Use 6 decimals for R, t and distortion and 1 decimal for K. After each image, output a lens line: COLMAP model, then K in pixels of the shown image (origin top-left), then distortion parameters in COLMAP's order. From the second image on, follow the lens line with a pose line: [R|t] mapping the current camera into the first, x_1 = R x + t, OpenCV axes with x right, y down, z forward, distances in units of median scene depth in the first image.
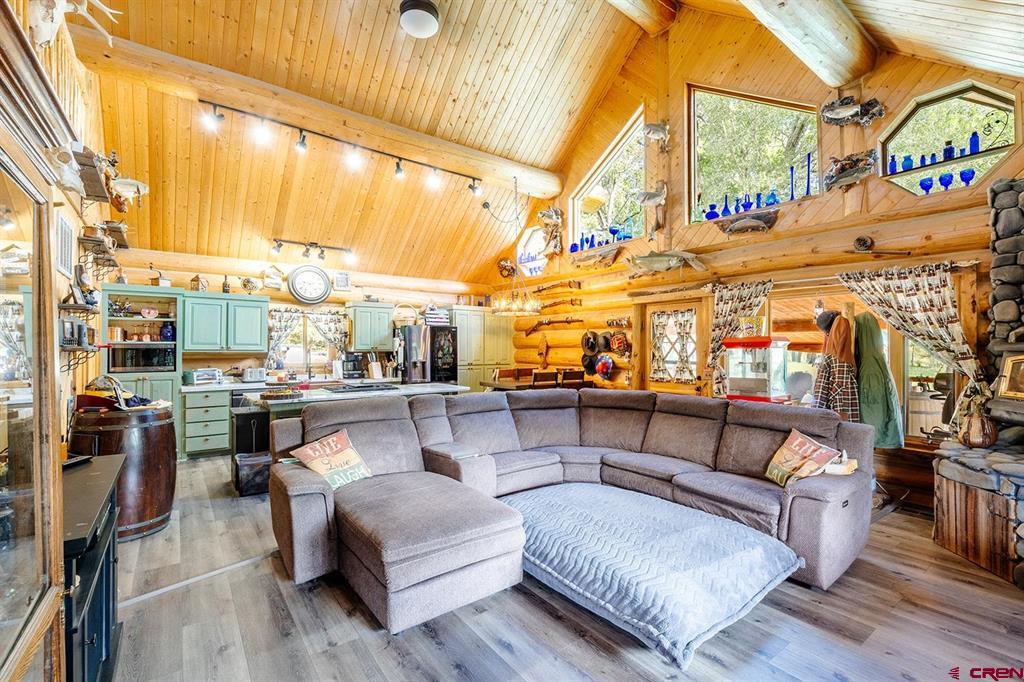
lens RADIAL K [[455.2, 0, 512.0], [0, 455.2, 341.0], [0, 0, 1]] dist [0.001056, 0.000119]
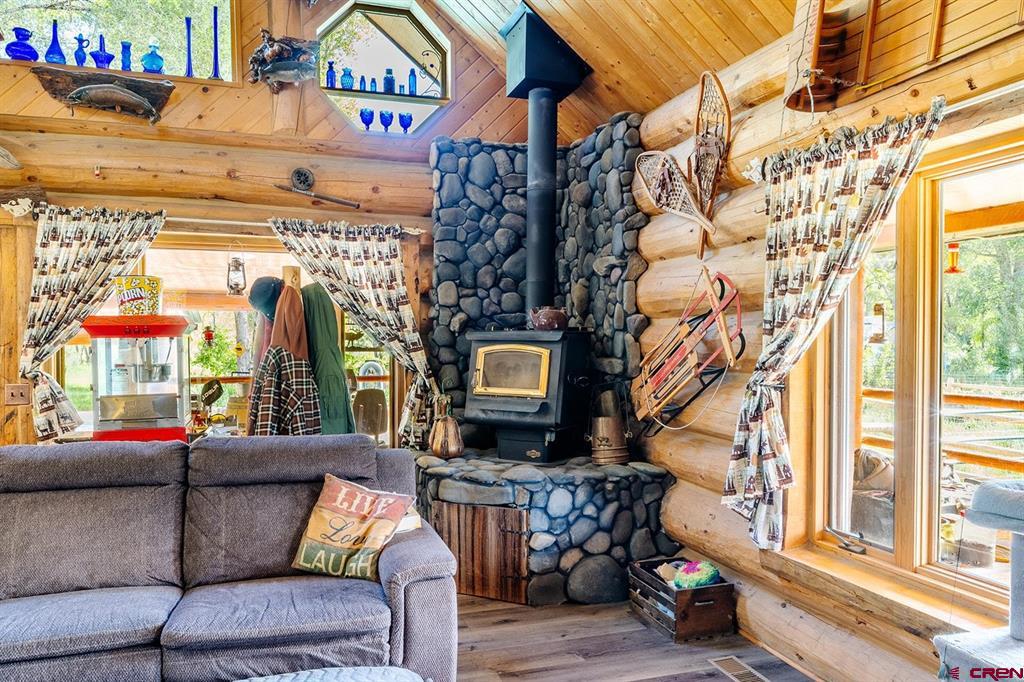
lens RADIAL K [[745.5, 0, 511.5], [0, 745.5, 349.4], [0, 0, 1]] dist [0.000044, 0.004710]
pose [[0.322973, -0.015806, 0.946276, -0.179466], [-0.014123, 0.999669, 0.021519, 0.006559], [-0.946303, -0.020314, 0.322643, 0.390163]]
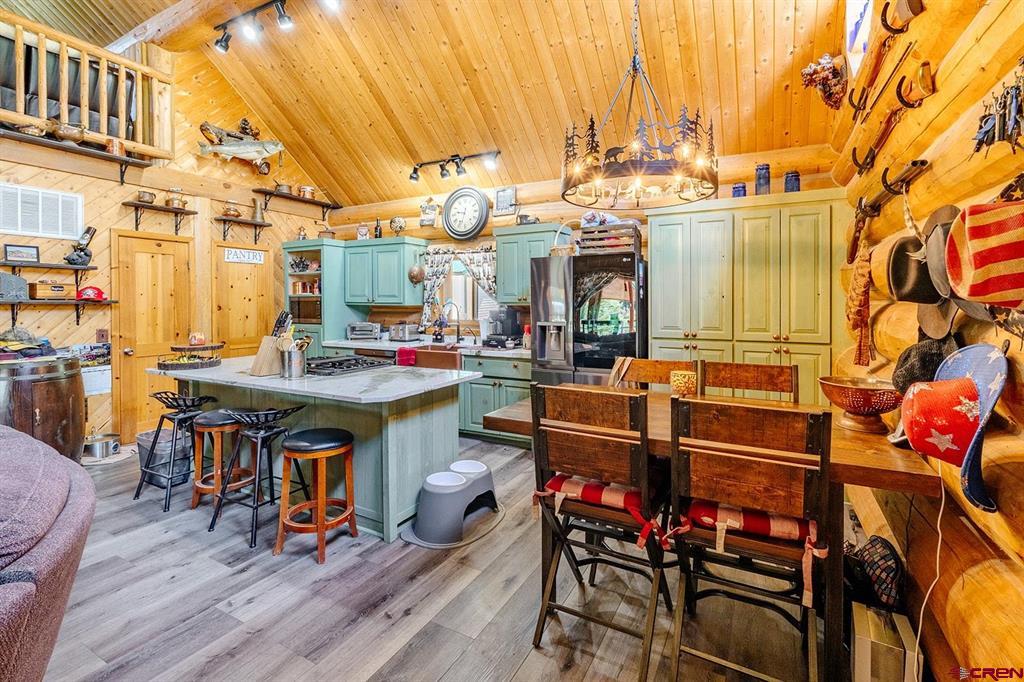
lens RADIAL K [[463.1, 0, 512.2], [0, 463.1, 302.1], [0, 0, 1]] dist [0.000562, 0.000080]
pose [[0.423872, 0.002614, -0.905718, 0.557420], [0.015627, 0.999826, 0.010199, 0.025975], [0.905587, -0.018477, 0.423758, 1.552059]]
